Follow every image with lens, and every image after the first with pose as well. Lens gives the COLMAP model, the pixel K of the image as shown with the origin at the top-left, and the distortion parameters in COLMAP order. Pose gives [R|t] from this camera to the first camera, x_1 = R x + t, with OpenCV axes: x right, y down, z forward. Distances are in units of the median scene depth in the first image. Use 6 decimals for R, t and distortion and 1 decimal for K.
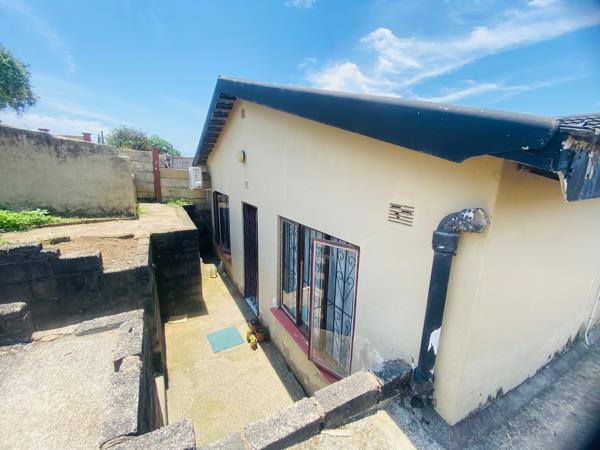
lens RADIAL K [[244.5, 0, 298.3], [0, 244.5, 225.2], [0, 0, 1]] dist [0.008445, -0.016570]
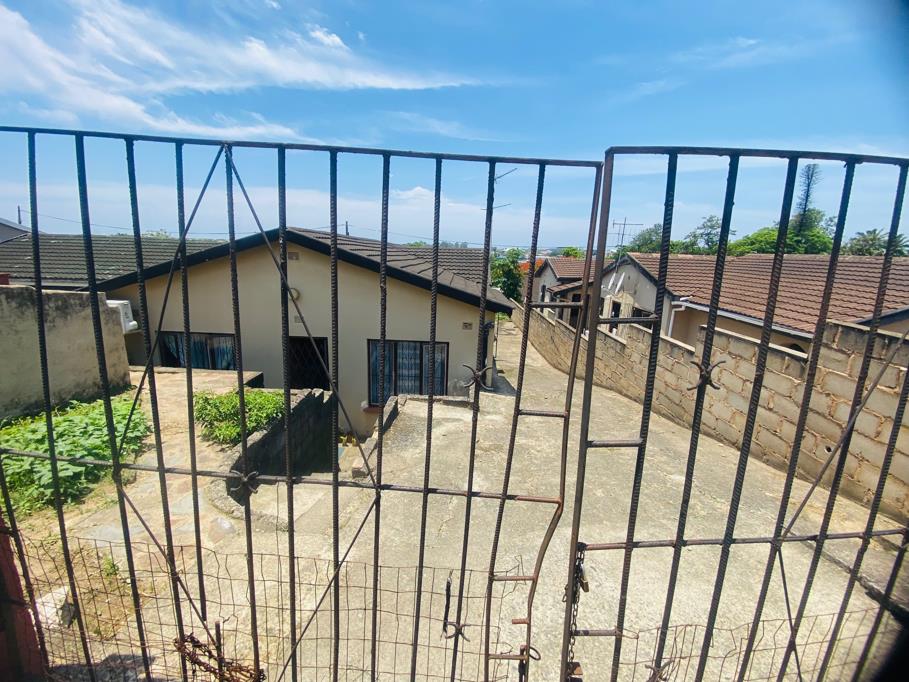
lens RADIAL K [[370.4, 0, 451.9], [0, 370.4, 341.3], [0, 0, 1]] dist [0.008445, -0.016570]
pose [[0.518542, -0.201337, 0.831010, -1.596916], [0.164374, 0.977227, 0.134195, -0.231835], [-0.839104, 0.067011, 0.539828, -0.565767]]
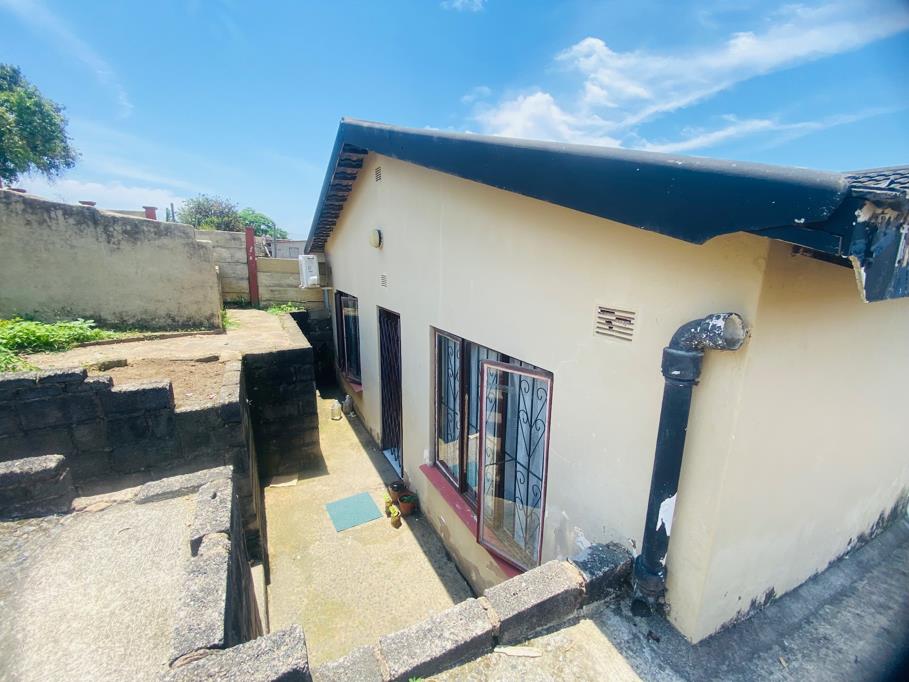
lens RADIAL K [[370.4, 0, 451.9], [0, 370.4, 341.3], [0, 0, 1]] dist [0.008445, -0.016570]
pose [[0.999489, -0.005515, -0.031498, 0.005721], [0.005542, 0.999984, 0.000776, 0.000632], [0.031494, -0.000950, 0.999504, -0.006218]]
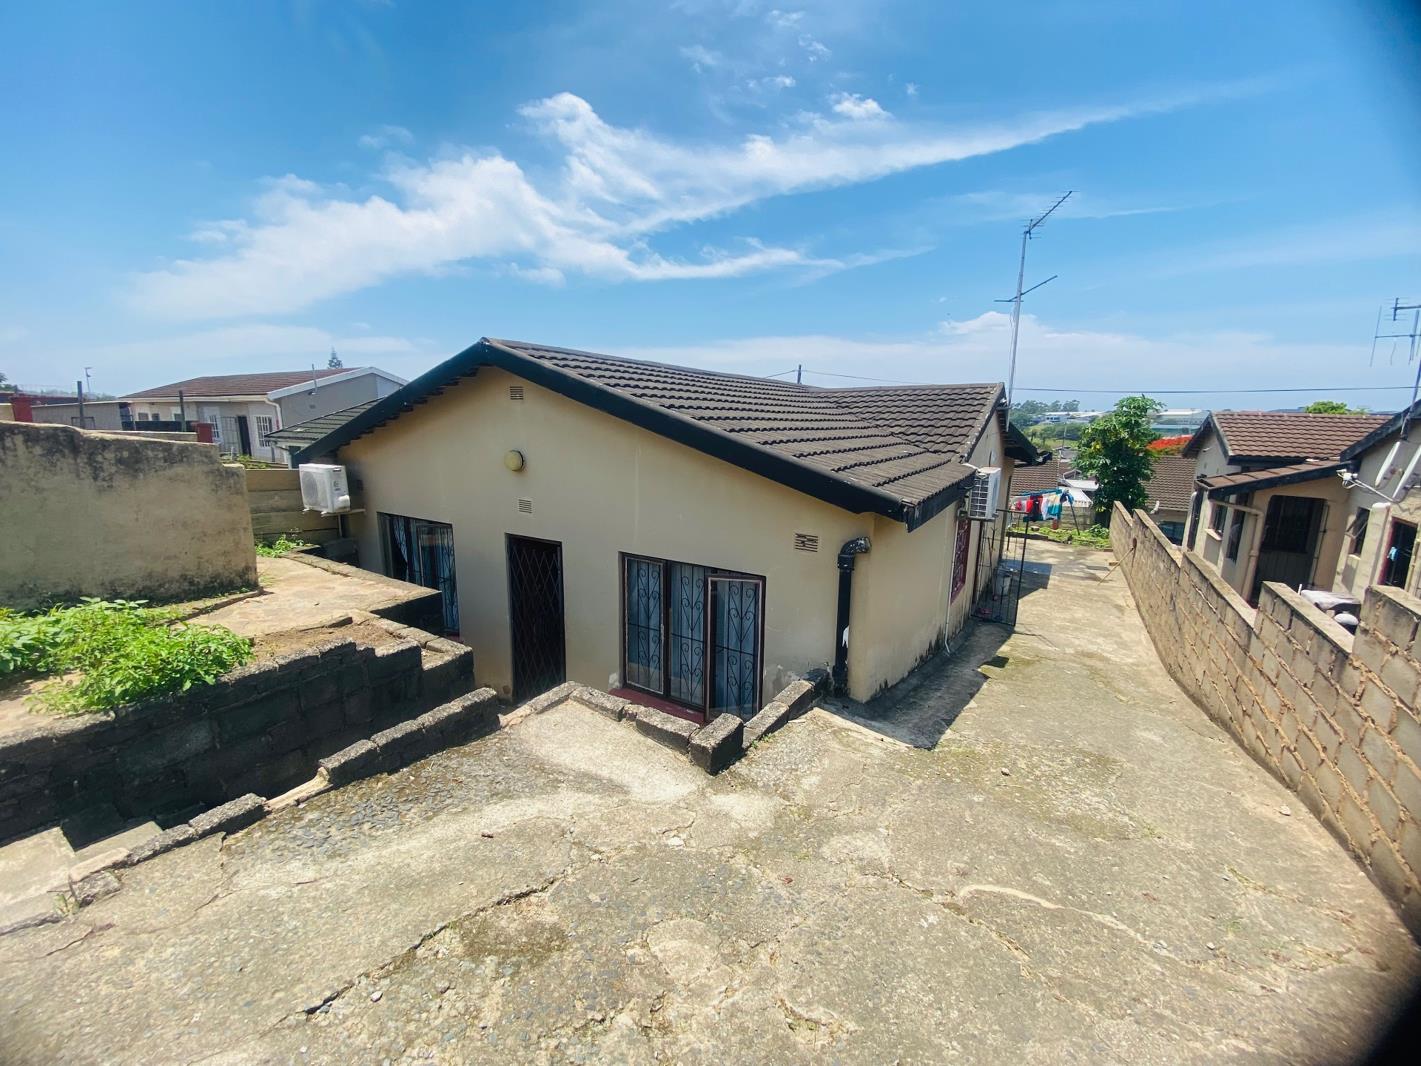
lens RADIAL K [[579.0, 0, 706.4], [0, 579.0, 533.5], [0, 0, 1]] dist [0.008445, -0.016570]
pose [[0.879482, -0.102190, 0.464833, -0.630306], [0.110337, 0.993847, 0.009727, -0.081848], [-0.462966, 0.042733, 0.885345, -0.604184]]
